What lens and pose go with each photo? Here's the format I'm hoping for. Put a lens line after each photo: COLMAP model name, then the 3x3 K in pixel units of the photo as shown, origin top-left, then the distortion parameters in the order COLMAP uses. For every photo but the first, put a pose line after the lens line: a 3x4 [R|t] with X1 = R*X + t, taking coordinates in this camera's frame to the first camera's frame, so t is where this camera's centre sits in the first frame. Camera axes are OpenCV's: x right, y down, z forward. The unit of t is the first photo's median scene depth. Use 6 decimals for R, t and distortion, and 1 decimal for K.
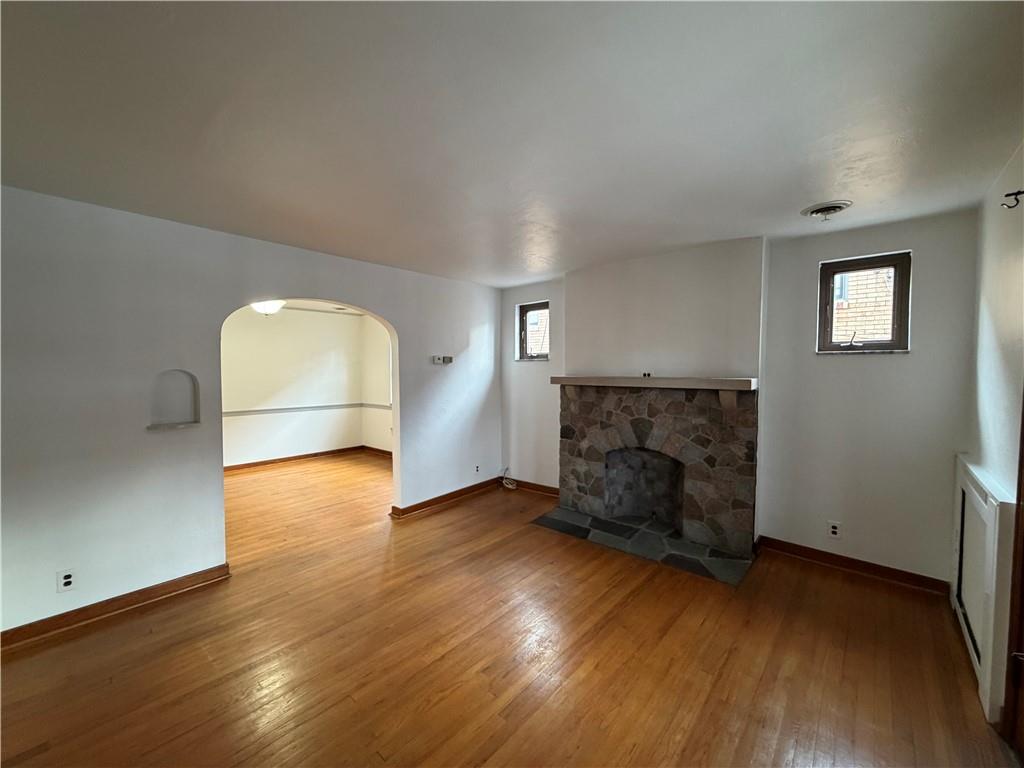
lens RADIAL K [[413.0, 0, 512.0], [0, 413.0, 384.0], [0, 0, 1]] dist [-0.012444, -0.000075]
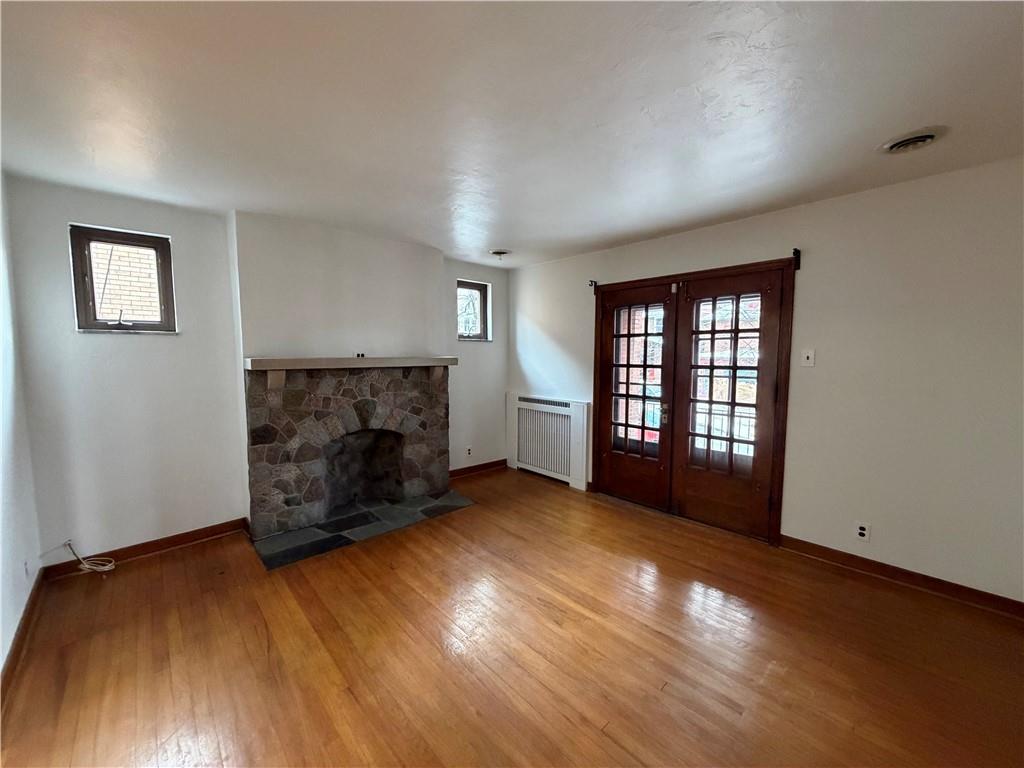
lens RADIAL K [[412.8, 0, 512.0], [0, 412.8, 384.0], [0, 0, 1]] dist [0.000609, -0.000025]
pose [[0.098597, -0.079449, 0.991951, -0.617488], [0.034018, 0.996494, 0.076431, -0.016866], [-0.994546, 0.026208, 0.100954, 0.547003]]
